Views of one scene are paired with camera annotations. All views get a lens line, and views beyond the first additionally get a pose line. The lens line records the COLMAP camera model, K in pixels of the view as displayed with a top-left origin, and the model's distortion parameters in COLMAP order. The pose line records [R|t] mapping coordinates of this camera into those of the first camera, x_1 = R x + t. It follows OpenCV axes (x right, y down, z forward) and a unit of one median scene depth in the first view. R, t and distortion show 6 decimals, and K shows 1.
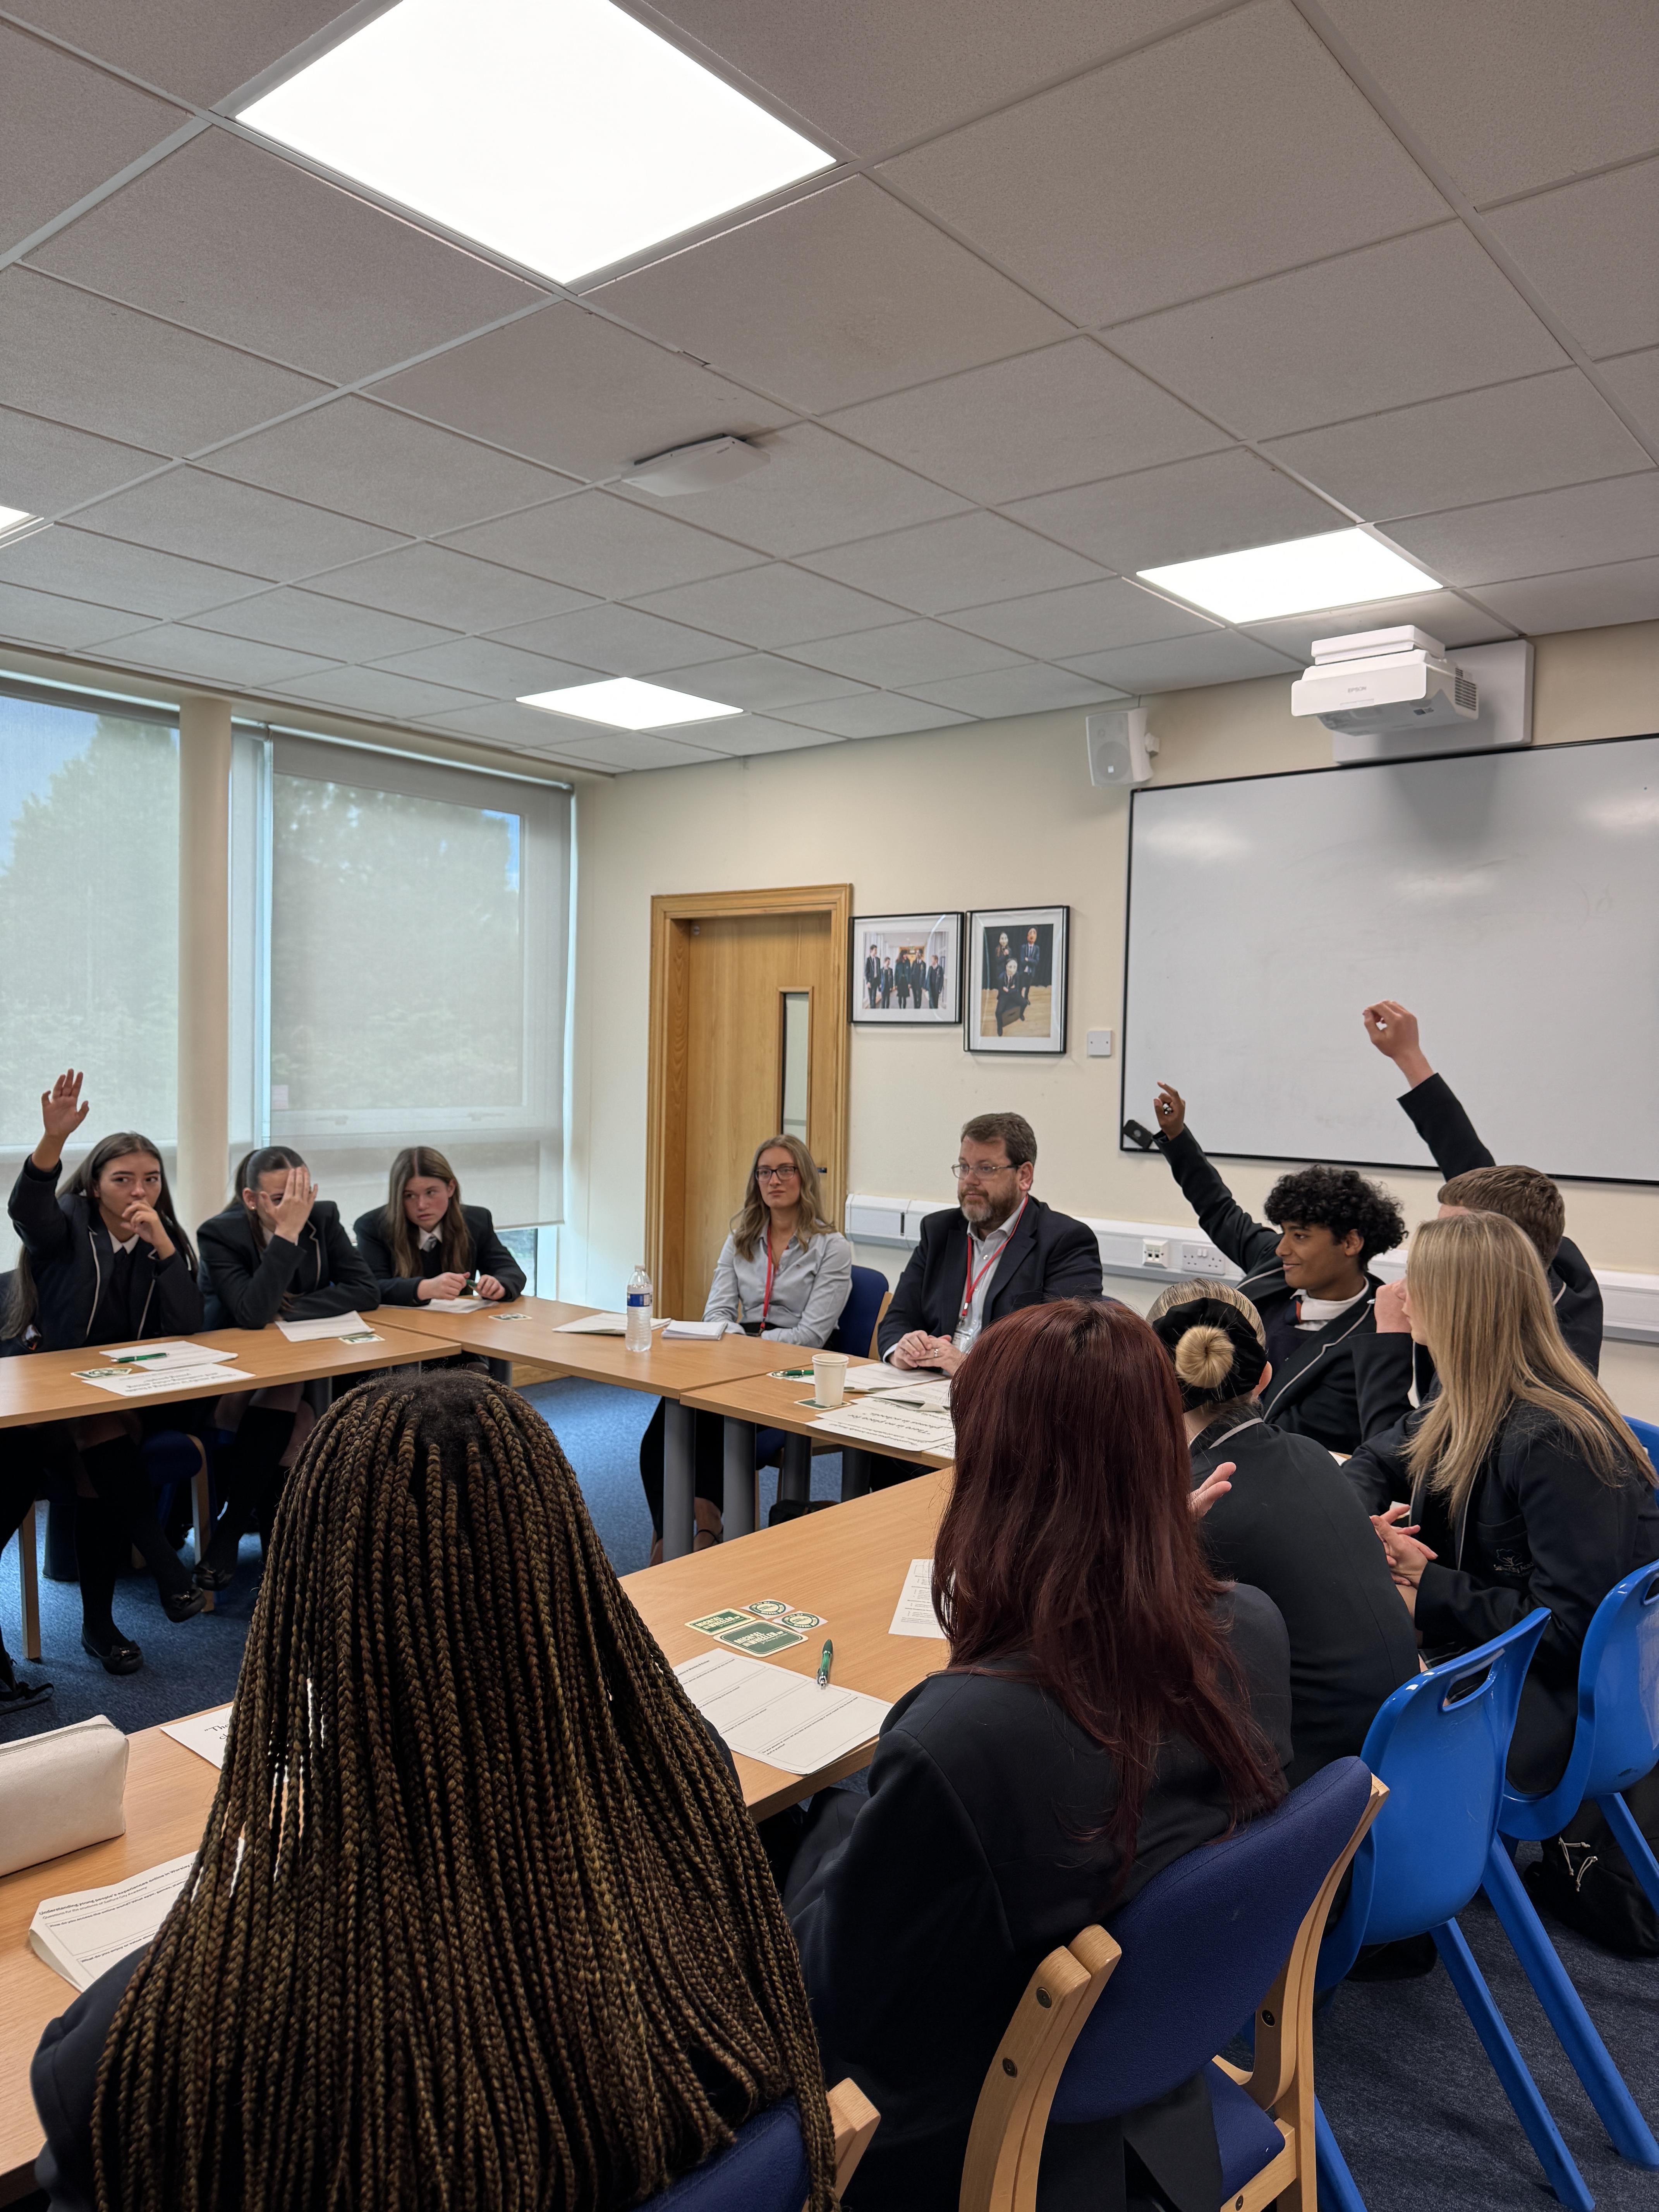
lens RADIAL K [[1570.4, 0, 824.4], [0, 1570.4, 1117.2], [0, 0, 1]] dist [-0.062378, 0.005173]
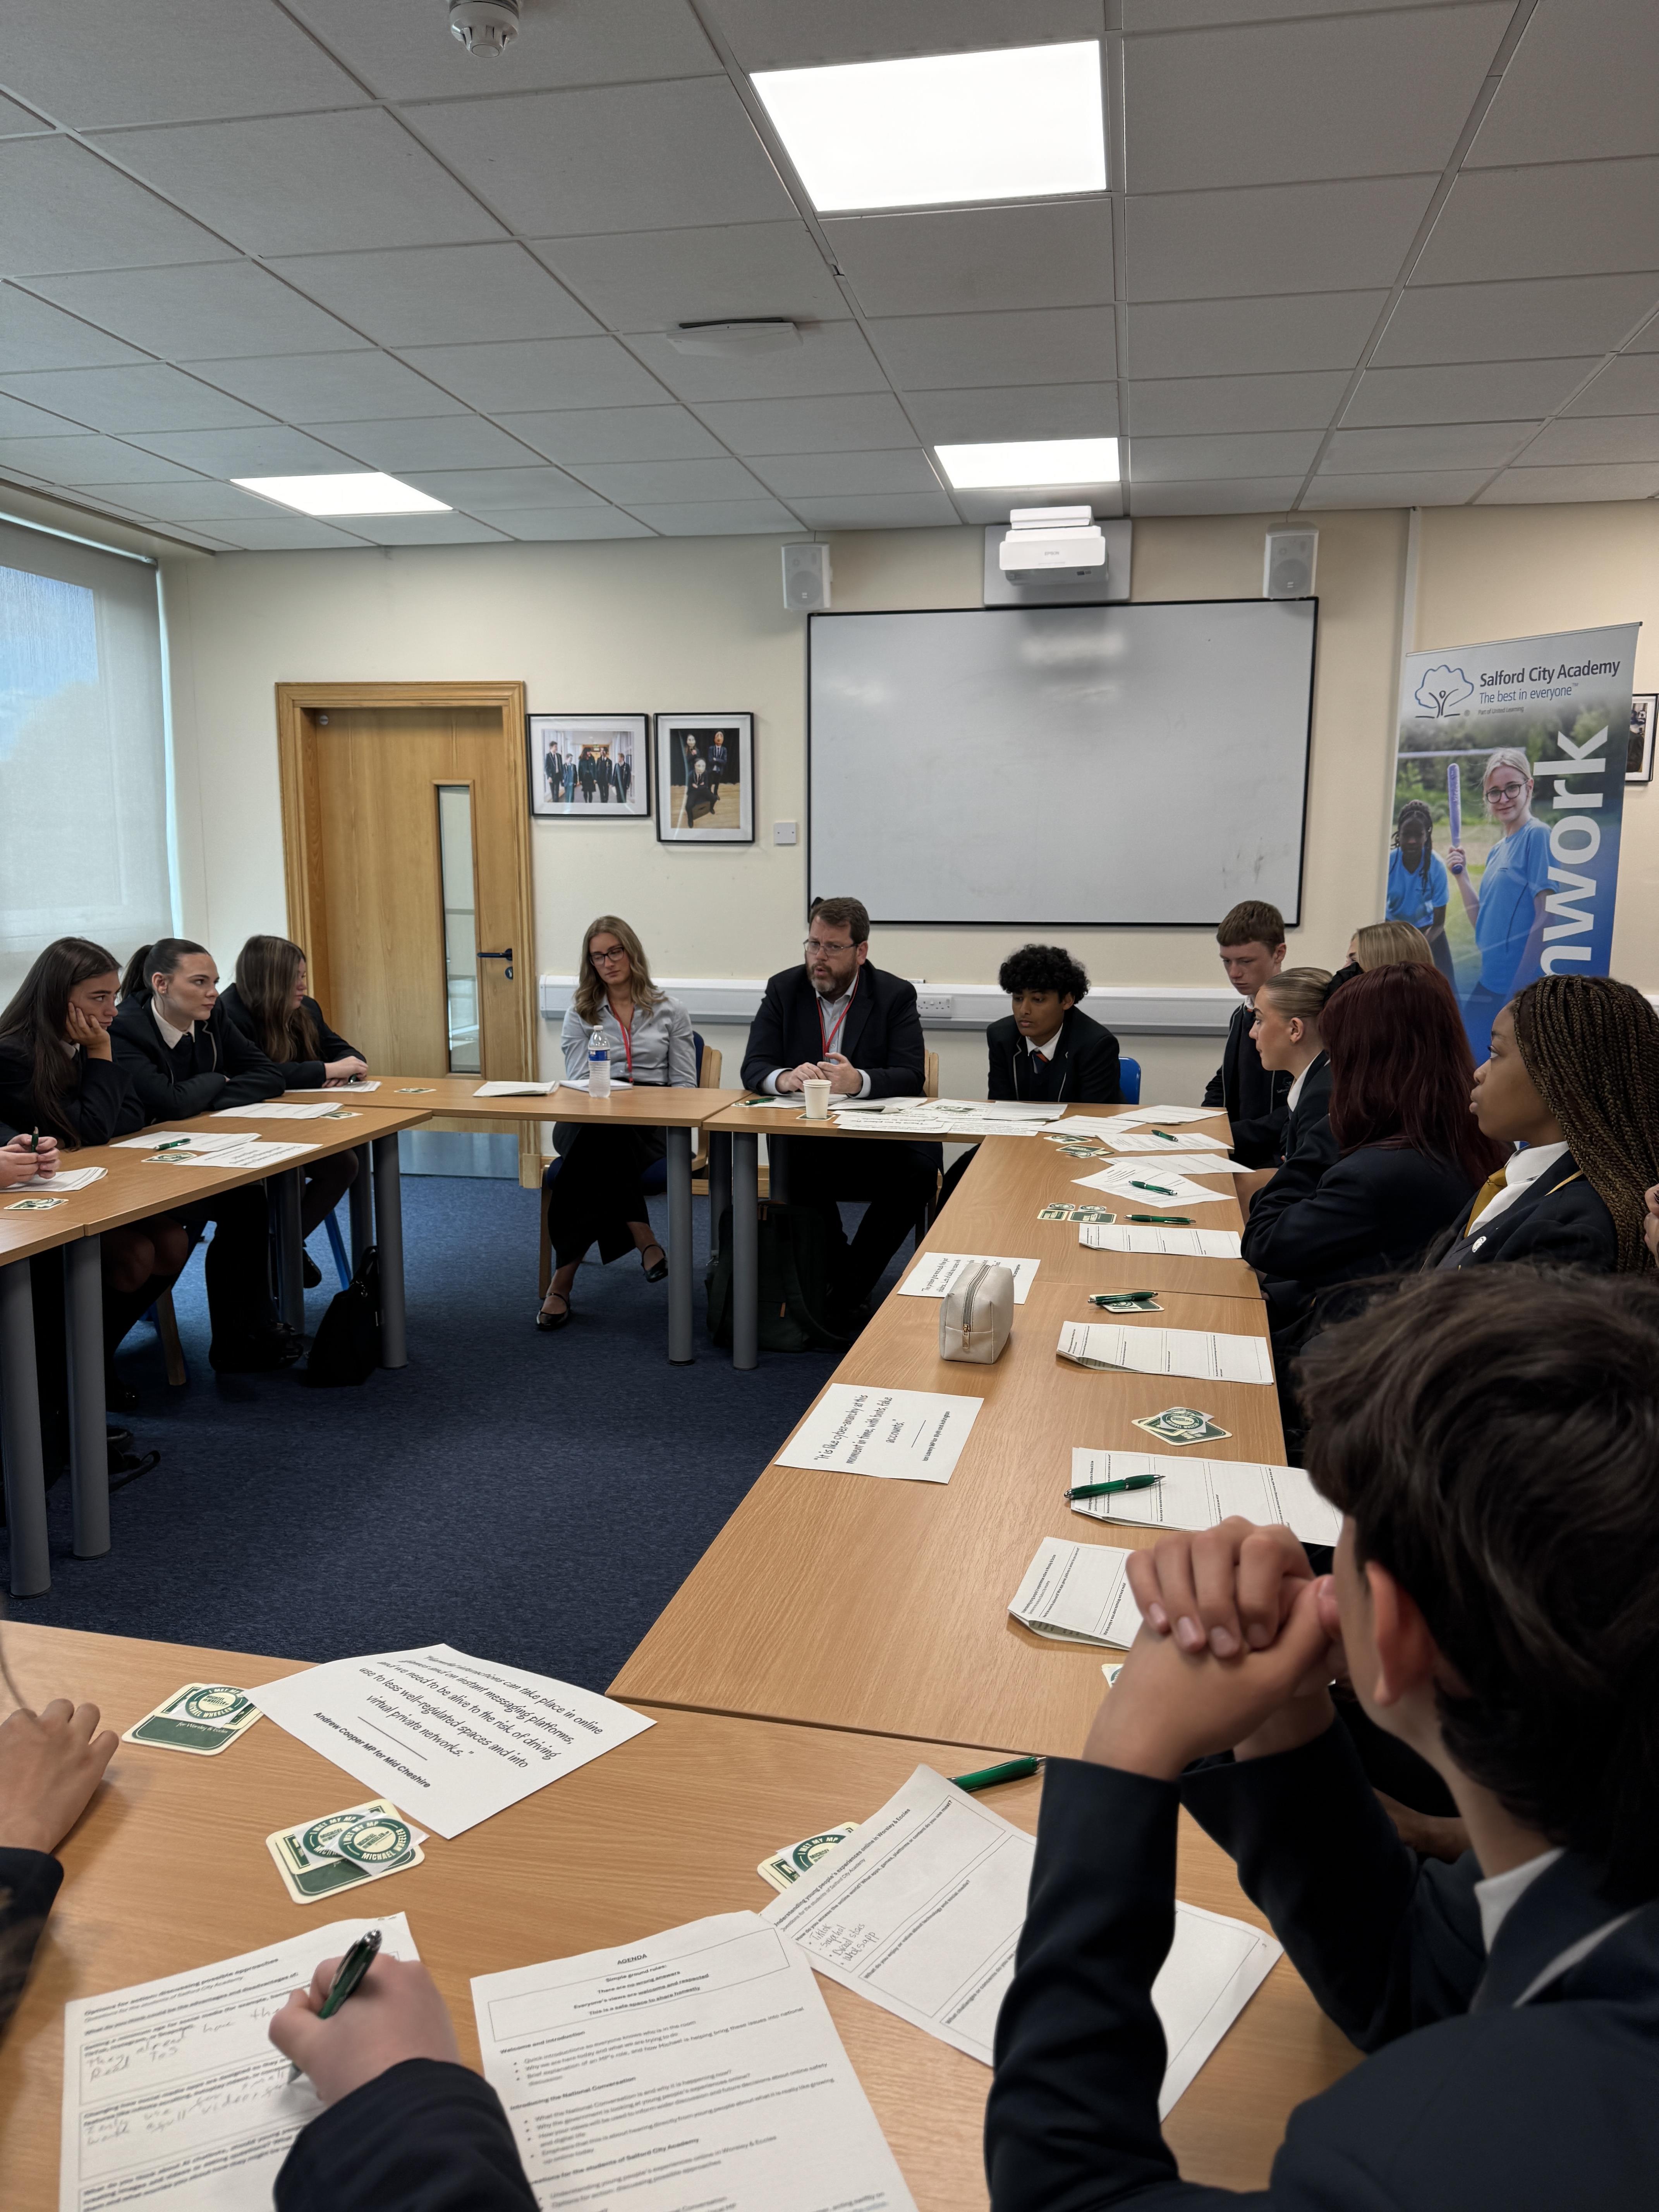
lens RADIAL K [[1570.4, 0, 824.4], [0, 1570.4, 1117.2], [0, 0, 1]] dist [-0.062378, 0.005173]
pose [[0.870756, -0.096492, 0.482155, -0.362821], [0.024838, 0.987937, 0.152854, -0.015515], [-0.491088, -0.121123, 0.862648, -0.046047]]
